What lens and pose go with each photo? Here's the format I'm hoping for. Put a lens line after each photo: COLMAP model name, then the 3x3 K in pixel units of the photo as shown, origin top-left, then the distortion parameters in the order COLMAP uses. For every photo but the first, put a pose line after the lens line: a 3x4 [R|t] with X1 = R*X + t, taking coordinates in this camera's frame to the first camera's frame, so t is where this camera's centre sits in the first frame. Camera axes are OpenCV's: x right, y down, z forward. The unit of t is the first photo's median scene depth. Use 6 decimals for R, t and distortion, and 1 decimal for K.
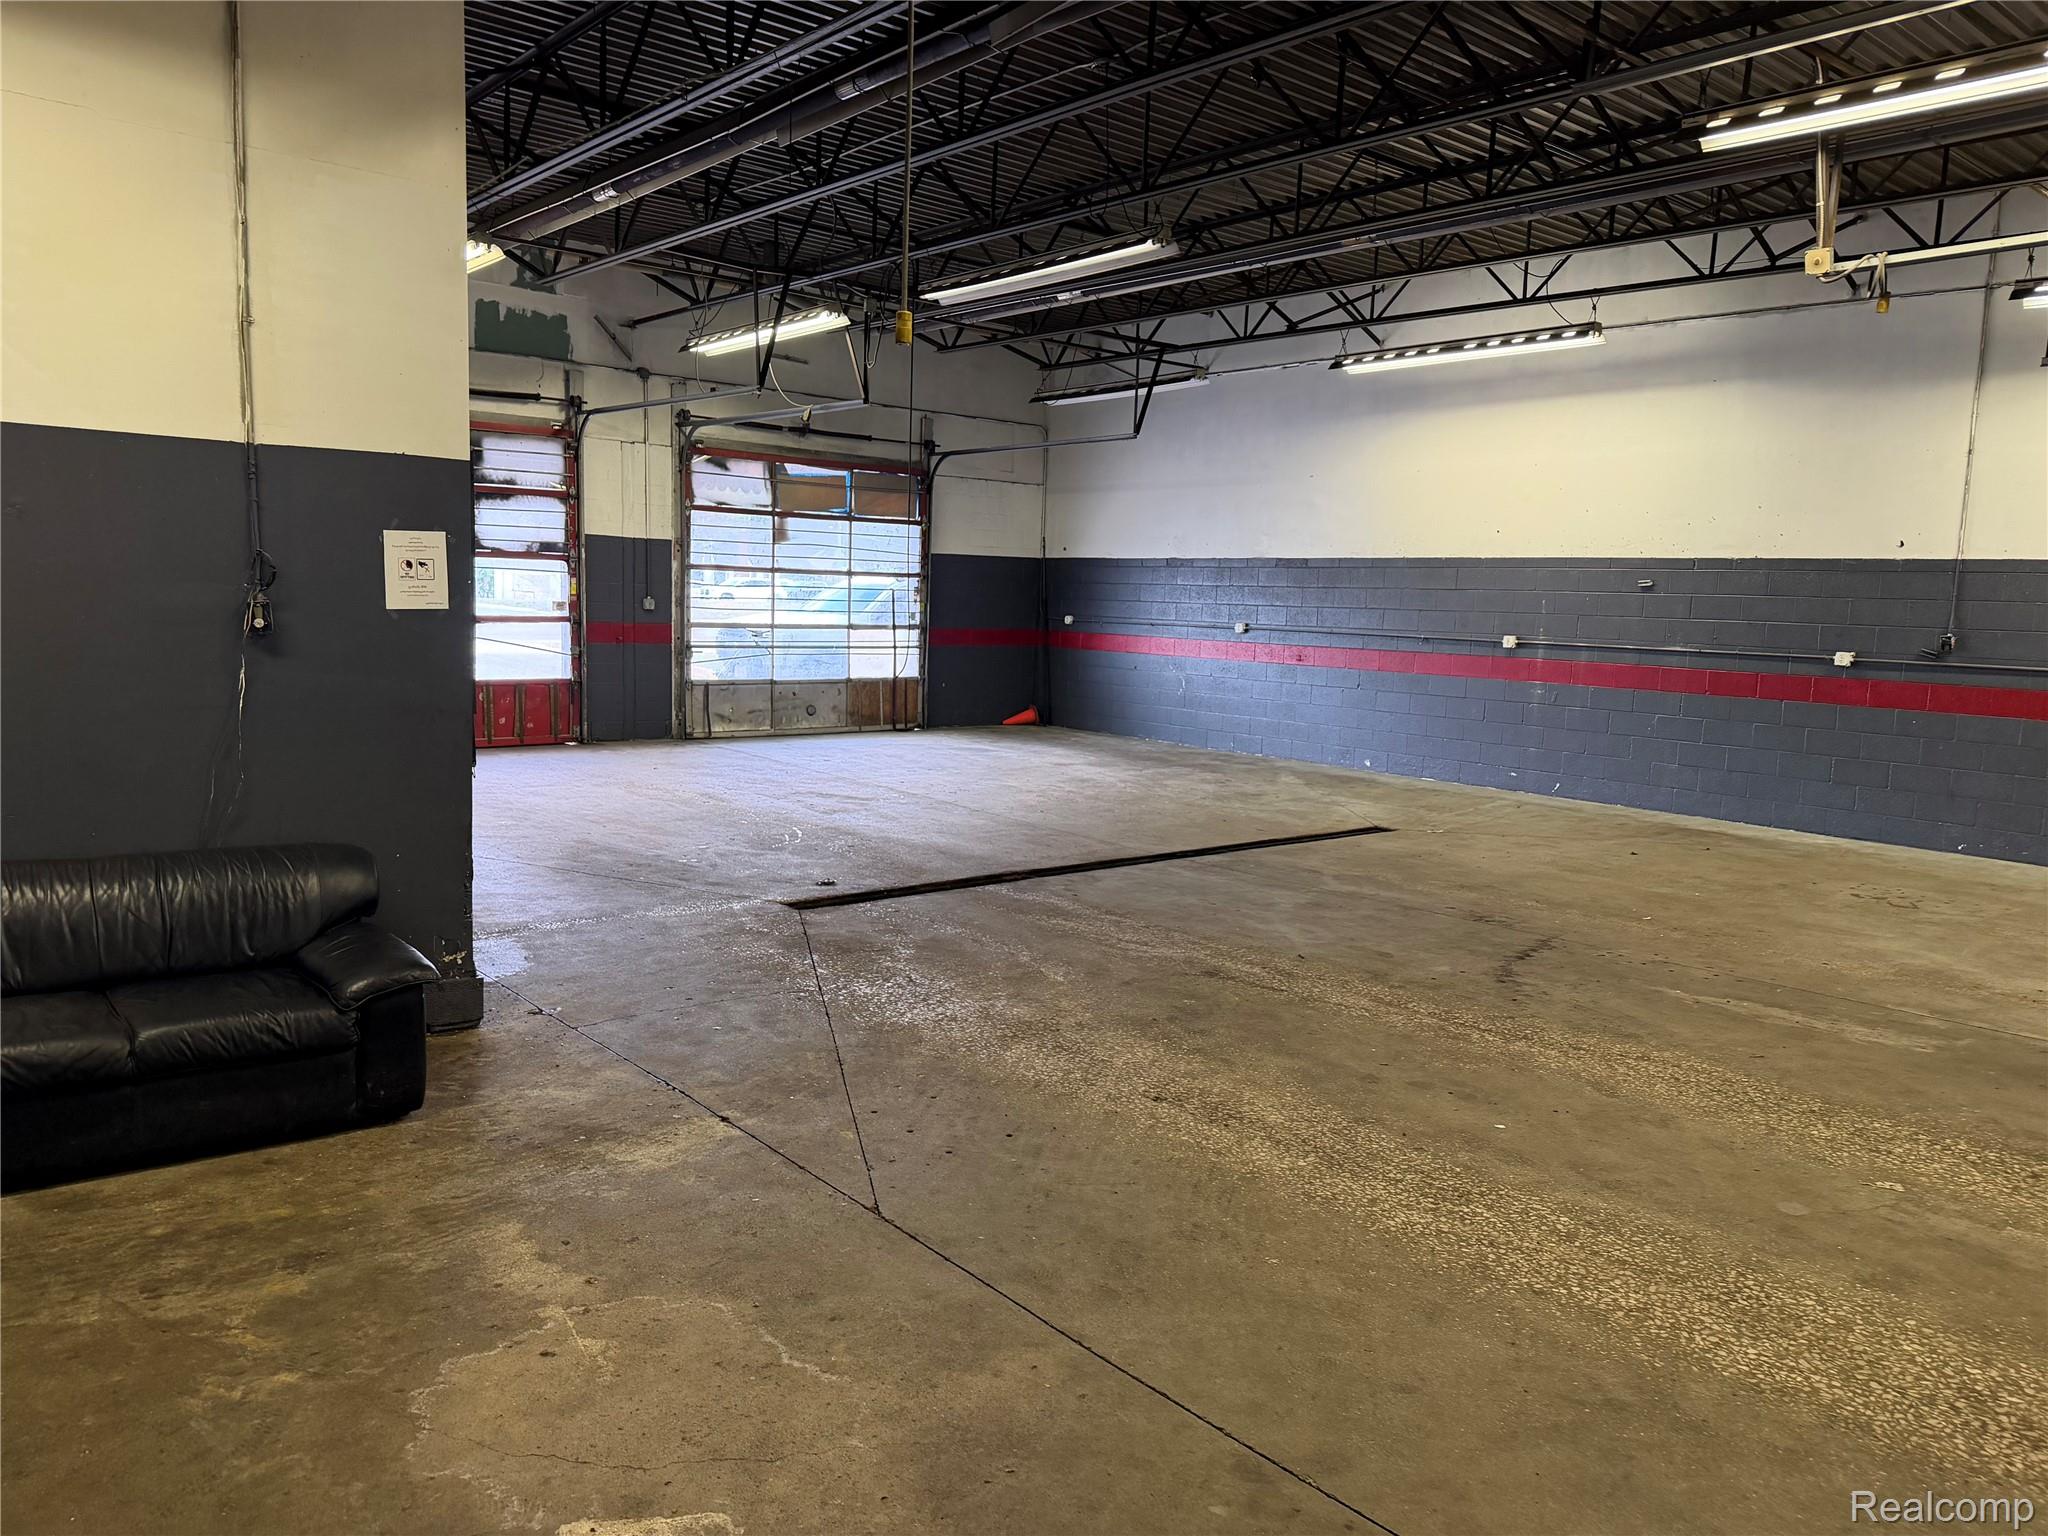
lens RADIAL K [[1428.1, 0, 1012.8], [0, 1428.1, 767.9], [0, 0, 1]] dist [0.058805, -0.005248]
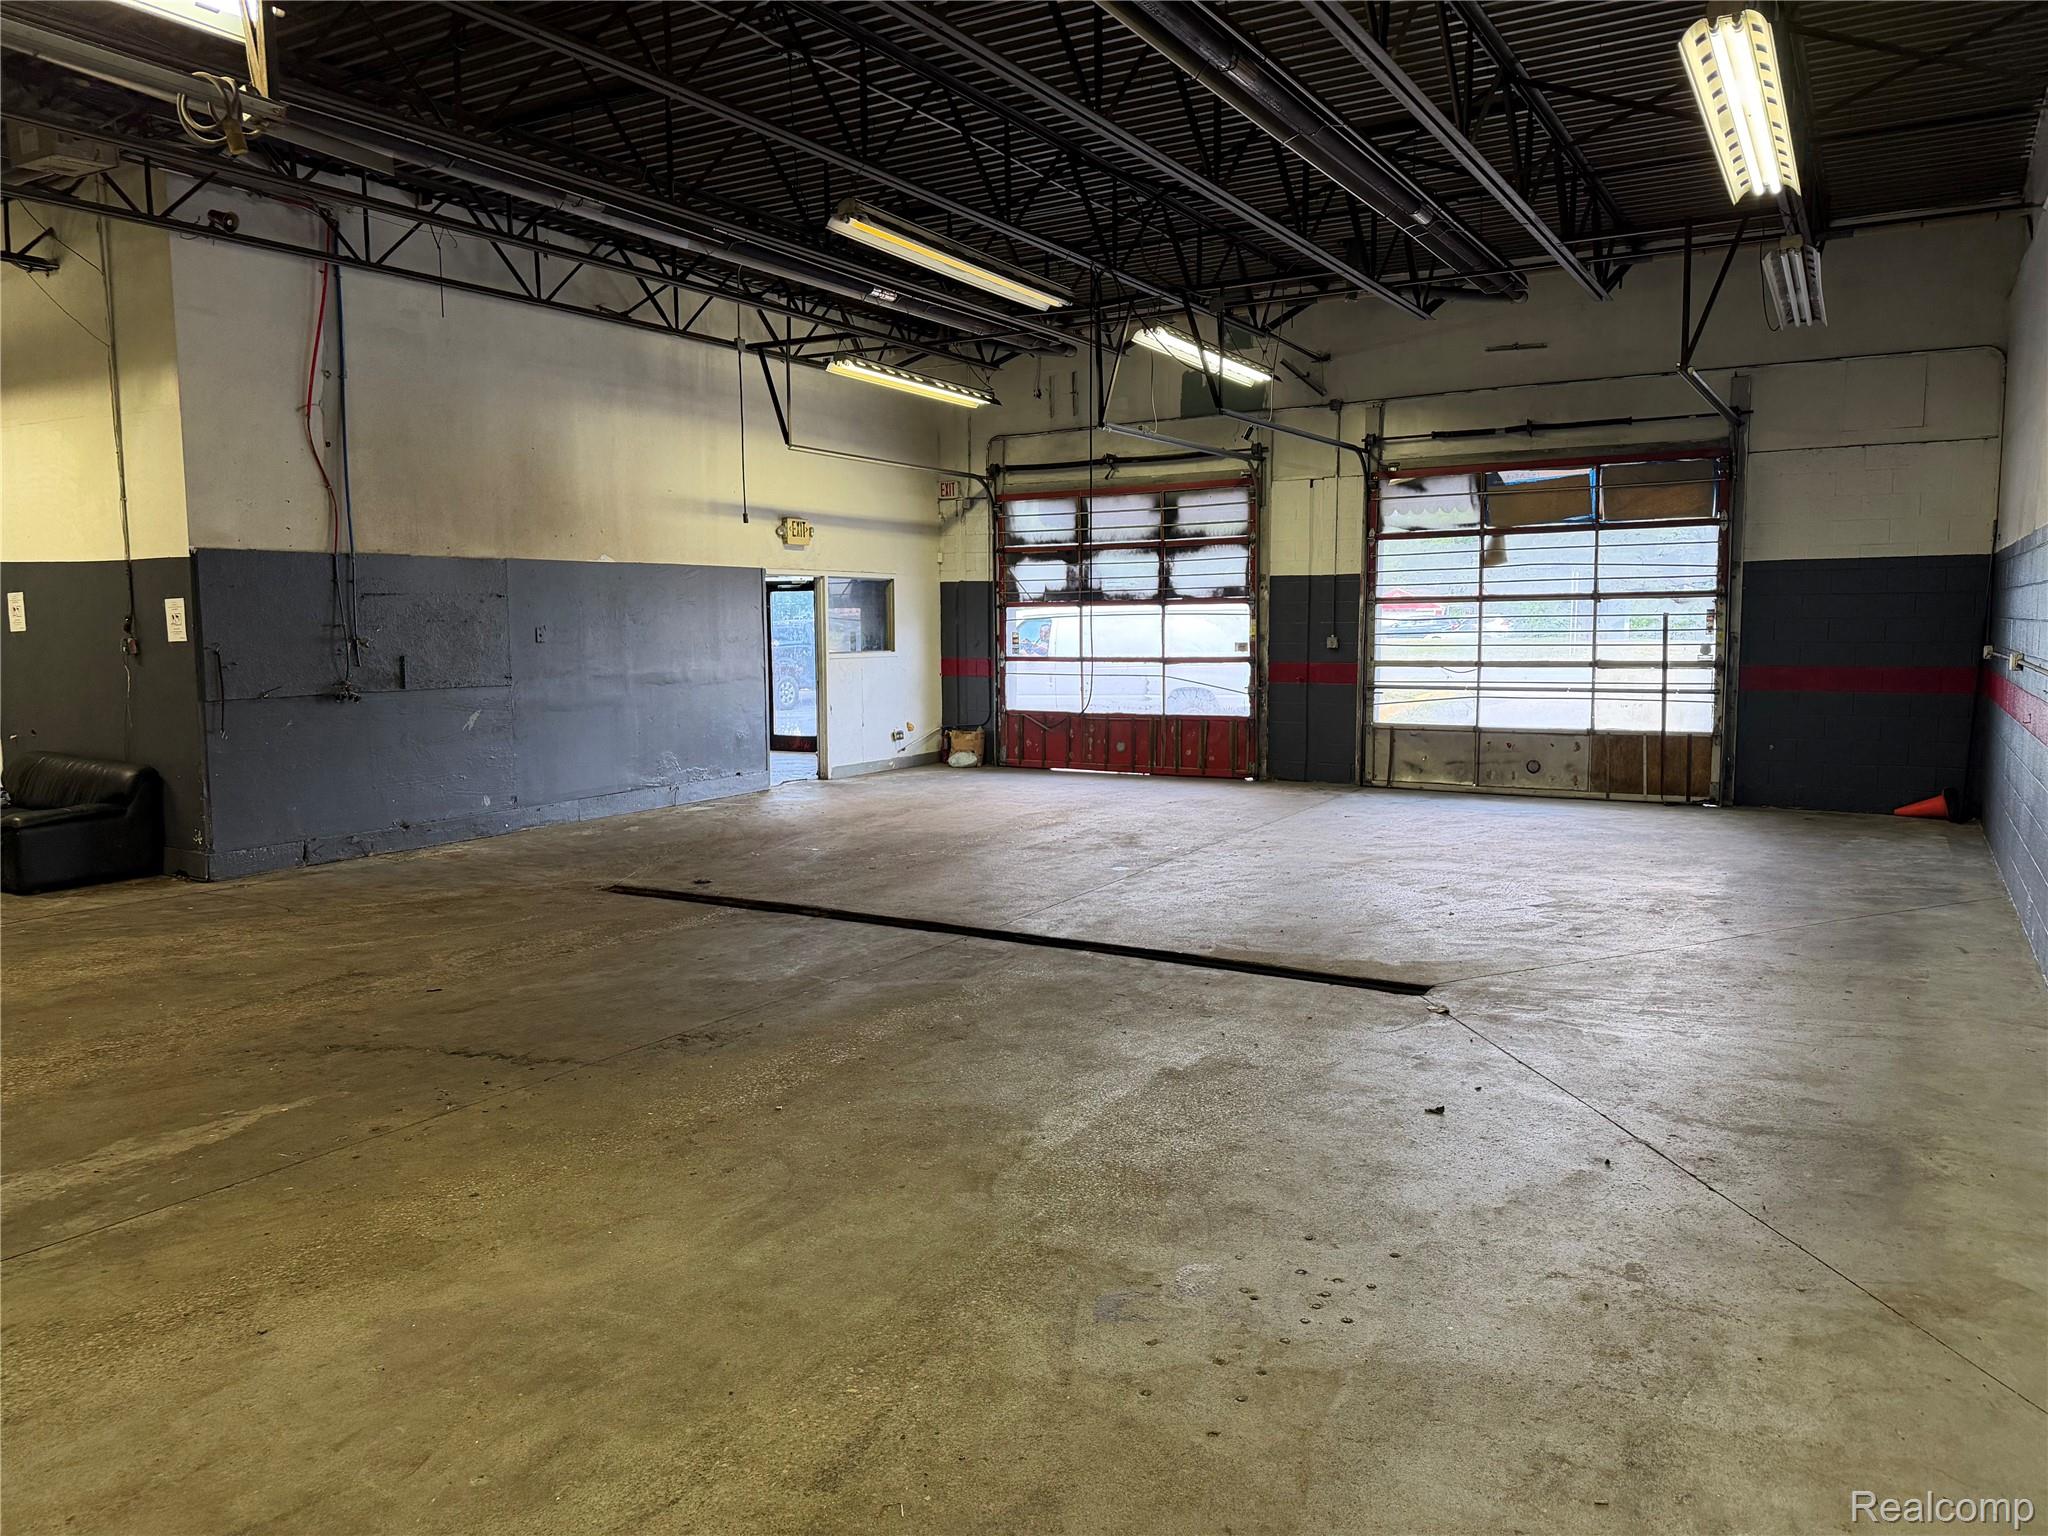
lens RADIAL K [[1428.1, 0, 1010.2], [0, 1428.1, 756.1], [0, 0, 1]] dist [0.058805, -0.005248]
pose [[0.302329, 0.055755, -0.951572, 0.588421], [-0.096283, 0.994968, 0.027707, -0.043350], [0.948328, 0.083244, 0.306176, 0.497326]]
